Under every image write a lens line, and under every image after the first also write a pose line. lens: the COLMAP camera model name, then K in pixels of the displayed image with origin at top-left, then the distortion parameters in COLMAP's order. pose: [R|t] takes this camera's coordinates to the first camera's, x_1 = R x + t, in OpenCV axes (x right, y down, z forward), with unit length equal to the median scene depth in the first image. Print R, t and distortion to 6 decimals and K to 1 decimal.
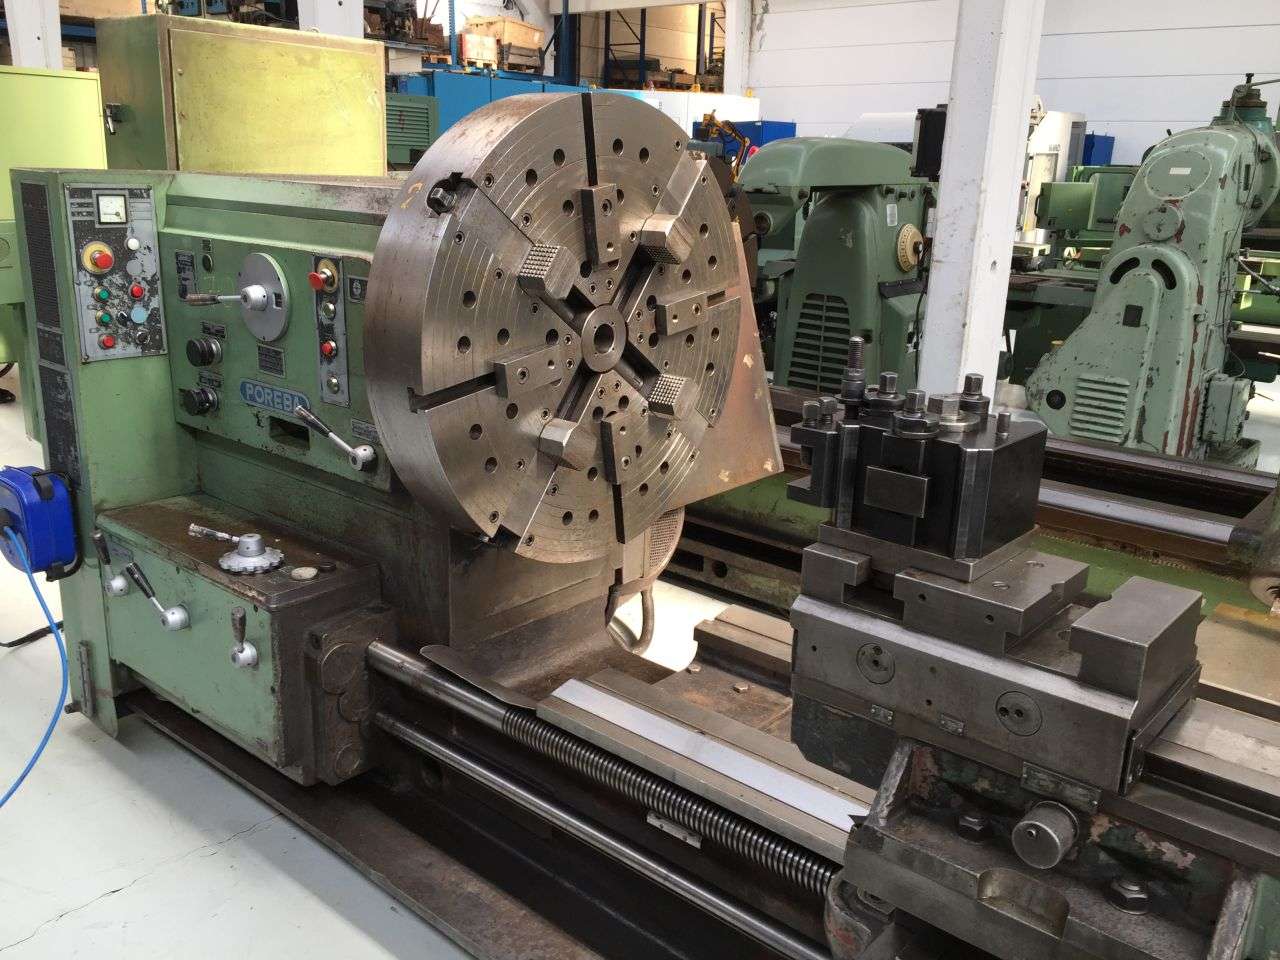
lens RADIAL K [[1099.0, 0, 640.8], [0, 1099.0, 478.3], [0, 0, 1]] dist [0.055885, -0.035221]
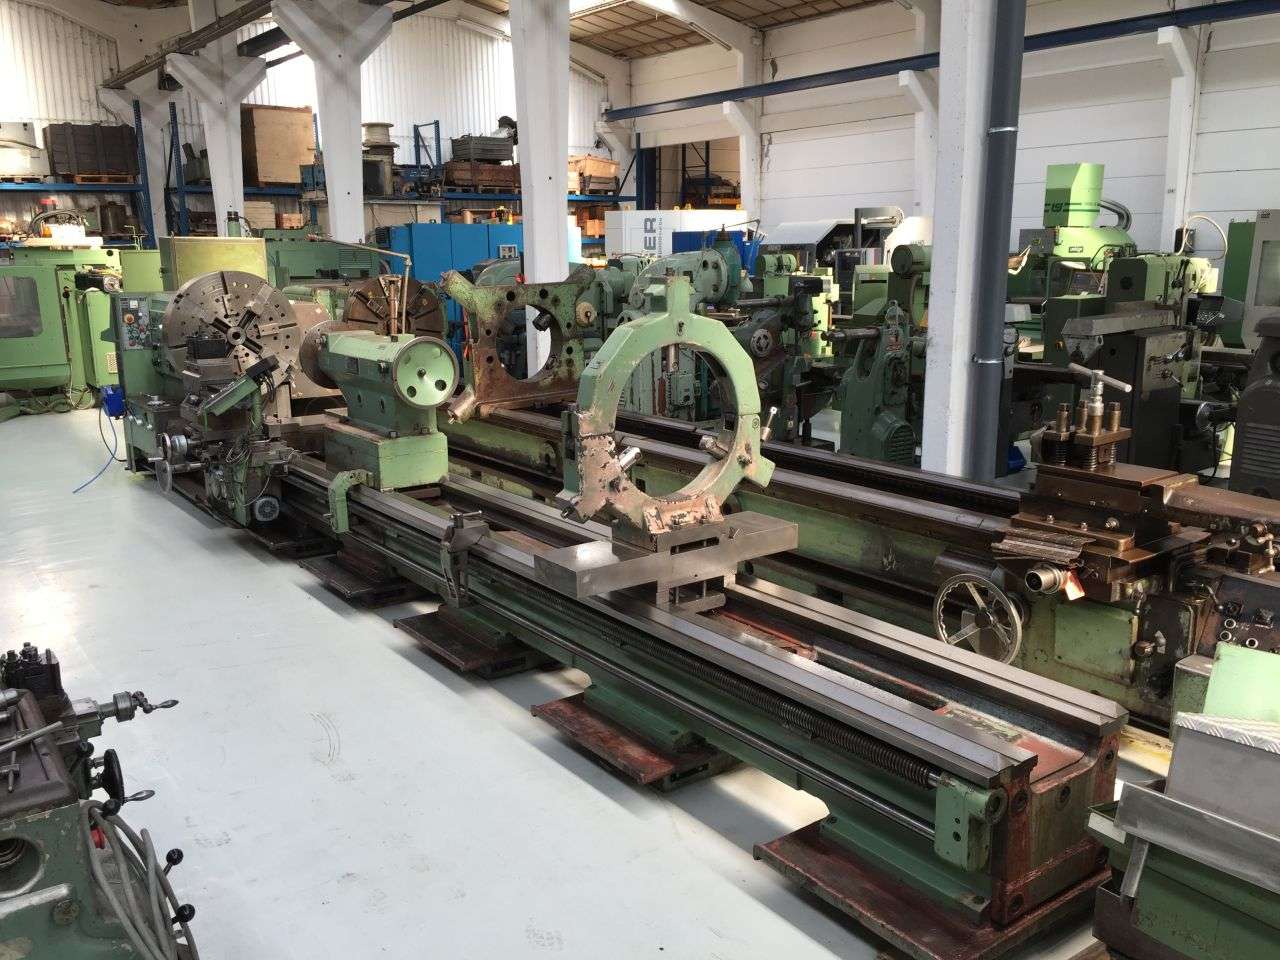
lens RADIAL K [[1099.0, 0, 631.0], [0, 1099.0, 479.0], [0, 0, 1]] dist [0.055885, -0.035221]
pose [[0.972892, 0.011863, -0.230955, 1.659864], [-0.028588, 0.997193, -0.069204, 0.444371], [0.229486, 0.073931, 0.970500, -1.756134]]
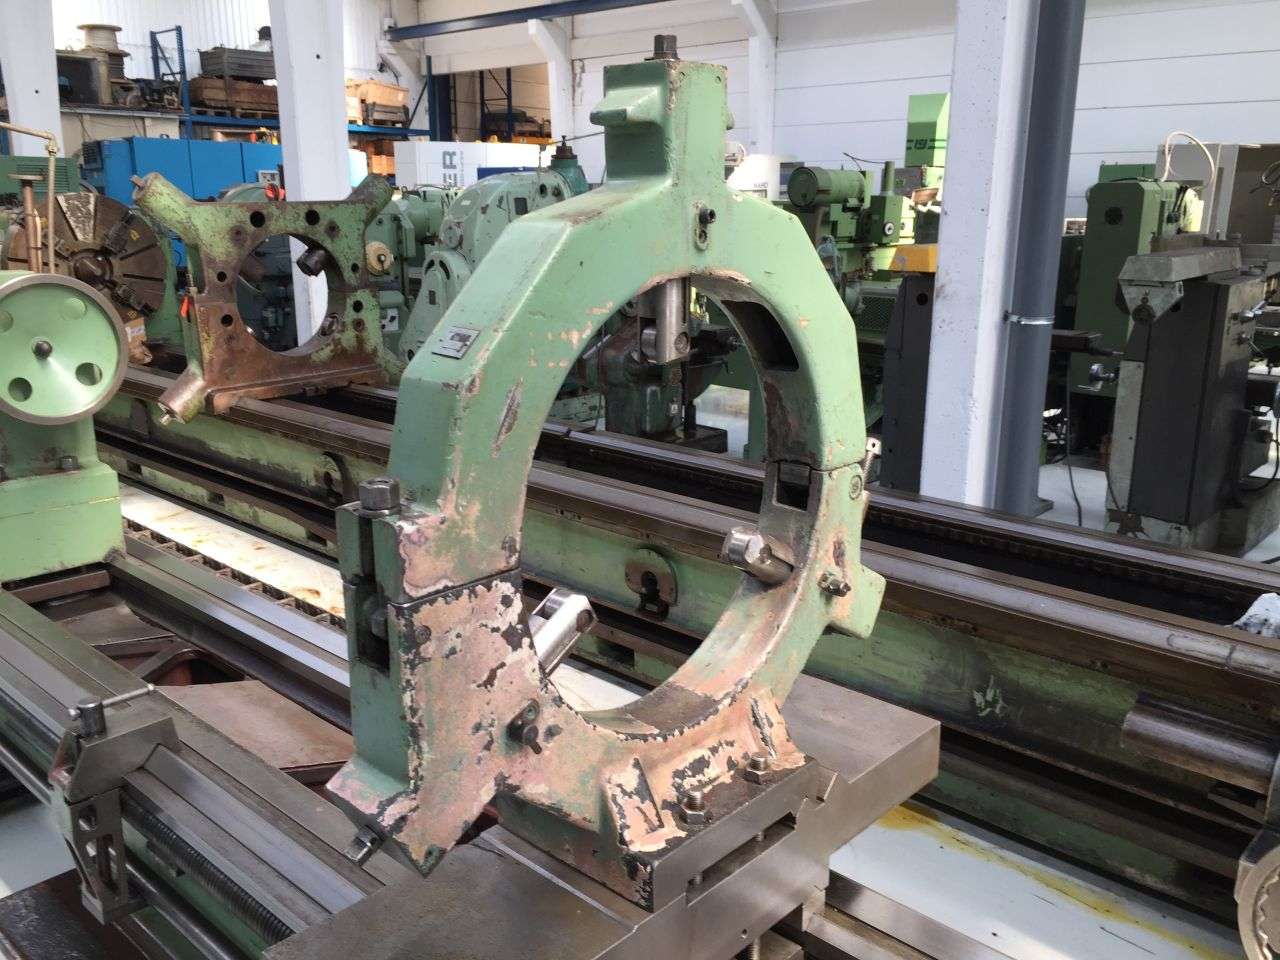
lens RADIAL K [[1099.0, 0, 639.5], [0, 1099.0, 490.1], [0, 0, 1]] dist [0.055885, -0.035221]
pose [[0.998999, -0.010043, -0.043596, 1.393012], [0.008977, 0.999657, -0.024592, 0.277769], [0.043828, 0.024176, 0.998747, -0.872704]]
